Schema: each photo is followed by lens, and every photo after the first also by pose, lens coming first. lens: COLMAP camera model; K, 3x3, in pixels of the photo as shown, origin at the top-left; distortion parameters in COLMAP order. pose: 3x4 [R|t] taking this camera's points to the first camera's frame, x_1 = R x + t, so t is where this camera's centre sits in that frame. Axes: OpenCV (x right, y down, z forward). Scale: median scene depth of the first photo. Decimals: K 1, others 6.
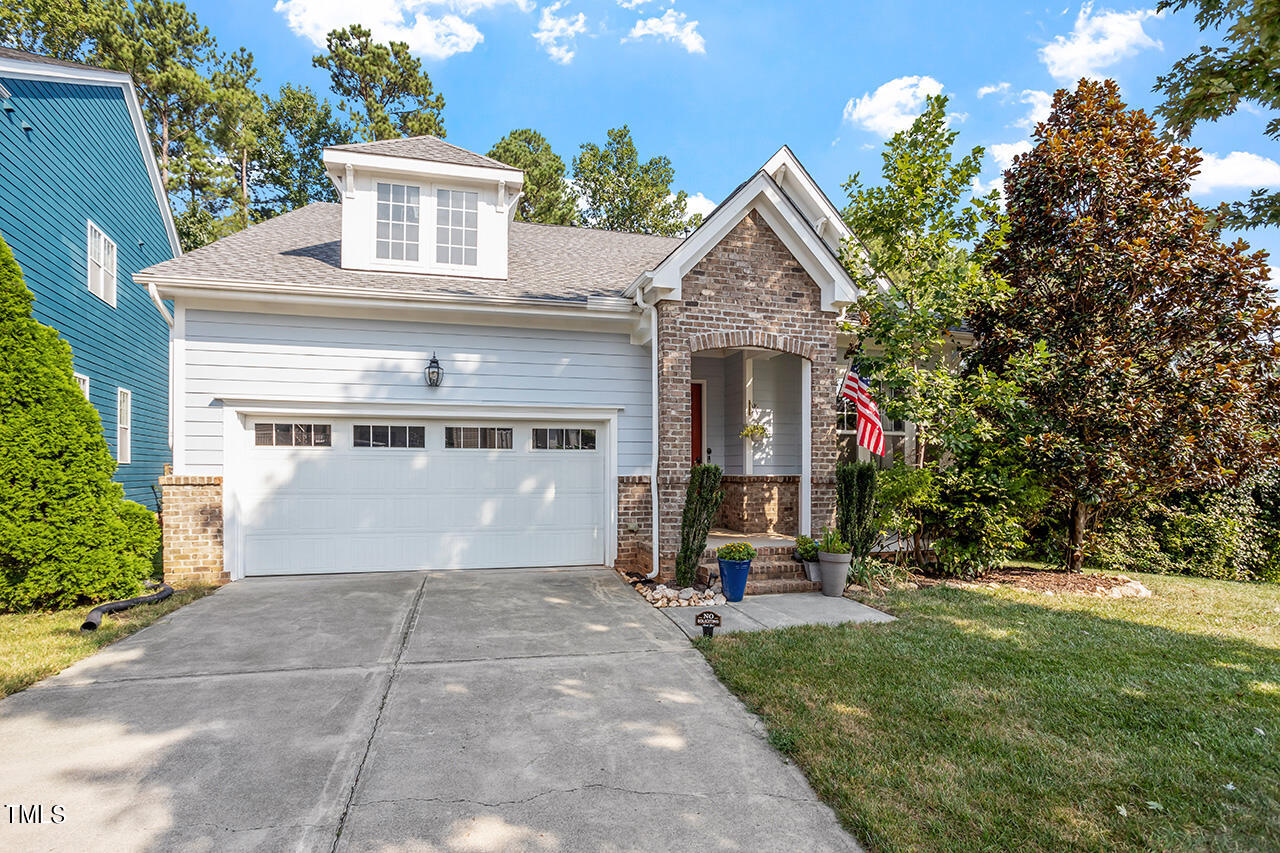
lens RADIAL K [[623.4, 0, 633.9], [0, 623.4, 479.1], [0, 0, 1]] dist [-0.043039, 0.021153]
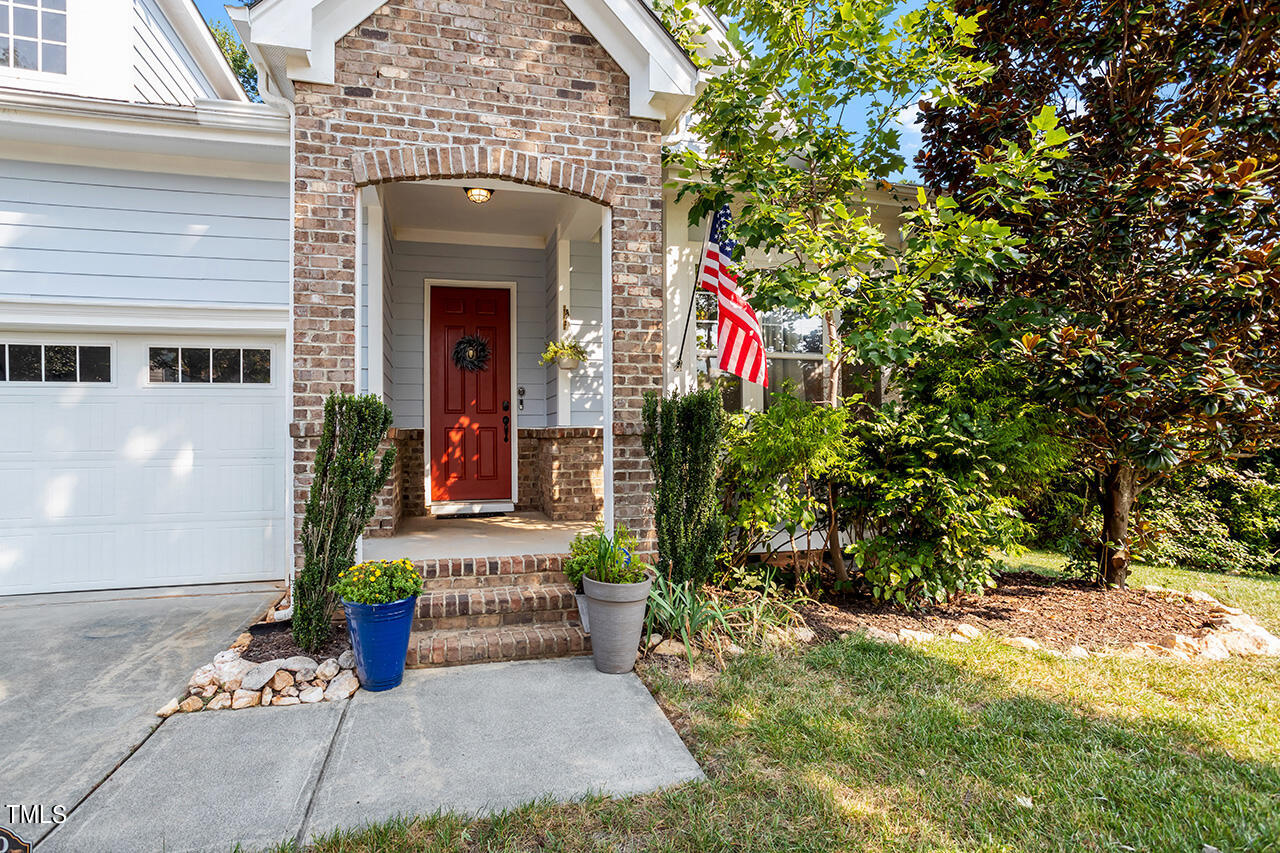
lens RADIAL K [[623.4, 0, 607.6], [0, 623.4, 437.4], [0, 0, 1]] dist [-0.043039, 0.021153]
pose [[0.999592, -0.011216, -0.026278, 0.300085], [0.010769, 0.999796, -0.017092, 0.017994], [0.026464, 0.016802, 0.999509, 0.476177]]
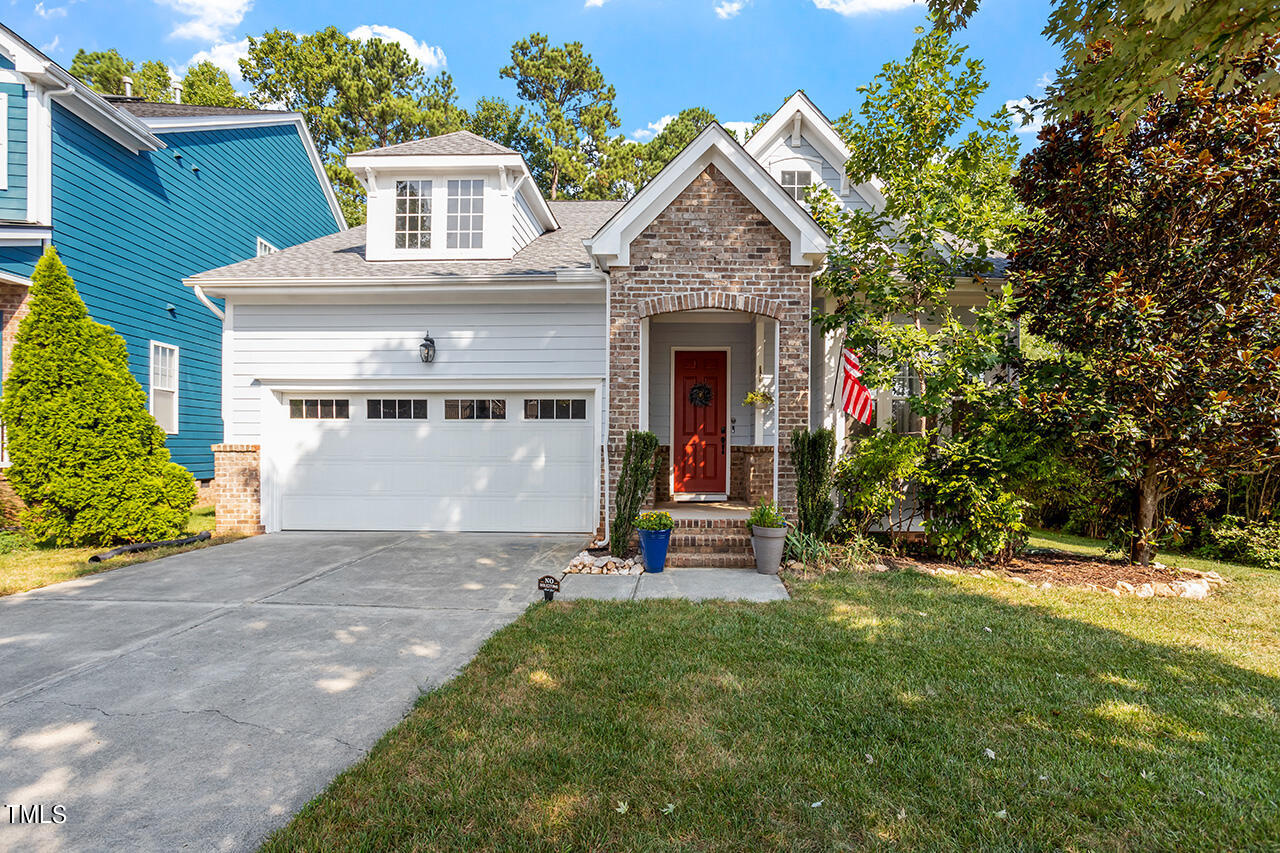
lens RADIAL K [[623.4, 0, 677.8], [0, 623.4, 462.7], [0, 0, 1]] dist [-0.043039, 0.021153]
pose [[0.964126, 0.007569, -0.265338, 0.395278], [-0.004620, 0.999920, 0.011735, 0.012423], [0.265406, -0.010088, 0.964084, 0.063912]]
